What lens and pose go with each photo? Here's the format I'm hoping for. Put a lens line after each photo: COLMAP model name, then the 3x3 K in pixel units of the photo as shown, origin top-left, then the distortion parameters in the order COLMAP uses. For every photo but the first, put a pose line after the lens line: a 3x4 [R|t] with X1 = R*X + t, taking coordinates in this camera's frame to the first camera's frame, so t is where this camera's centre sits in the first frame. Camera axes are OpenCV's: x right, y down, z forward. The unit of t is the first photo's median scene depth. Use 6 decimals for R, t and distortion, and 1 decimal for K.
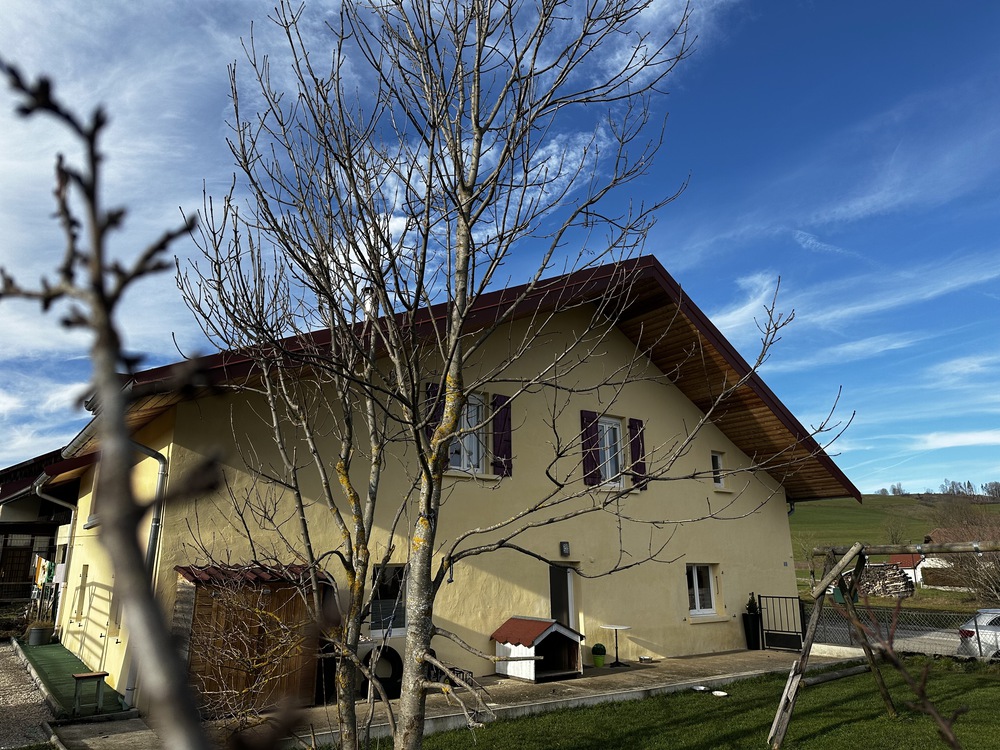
lens RADIAL K [[696.2, 0, 499.8], [0, 696.2, 359.8], [0, 0, 1]] dist [-0.000009, -0.001338]
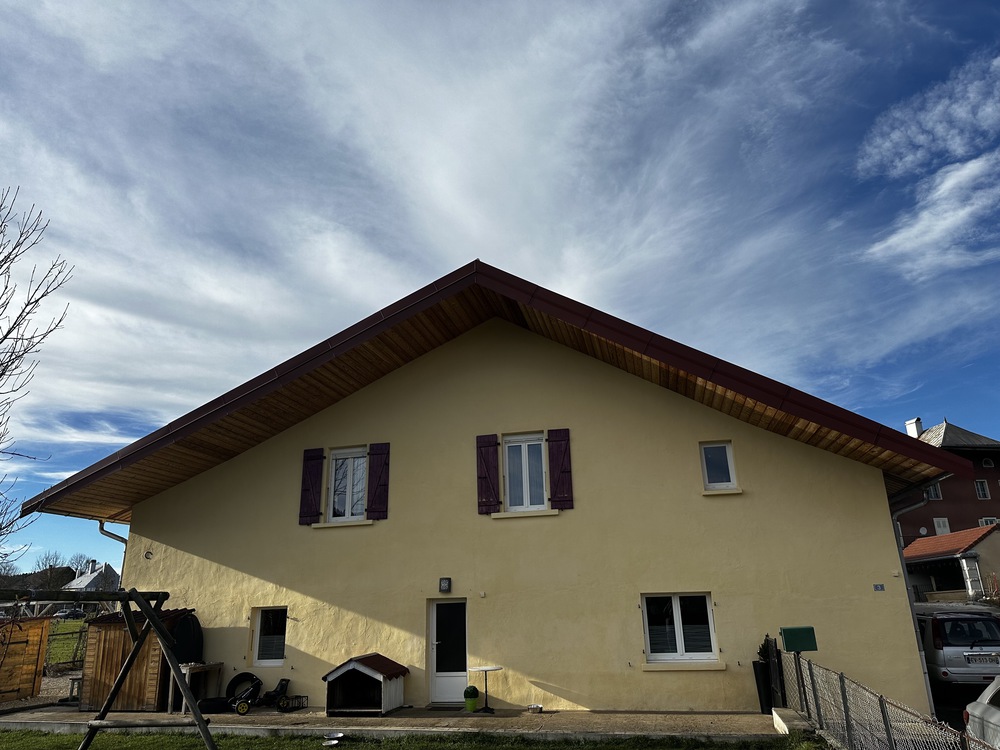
lens RADIAL K [[701.2, 0, 541.6], [0, 701.2, 373.6], [0, 0, 1]] dist [-0.002449, -0.002268]
pose [[0.656447, -0.252668, -0.710800, 0.915729], [0.240946, 0.963112, -0.119836, 0.128588], [0.714859, -0.092599, 0.693111, 0.420816]]
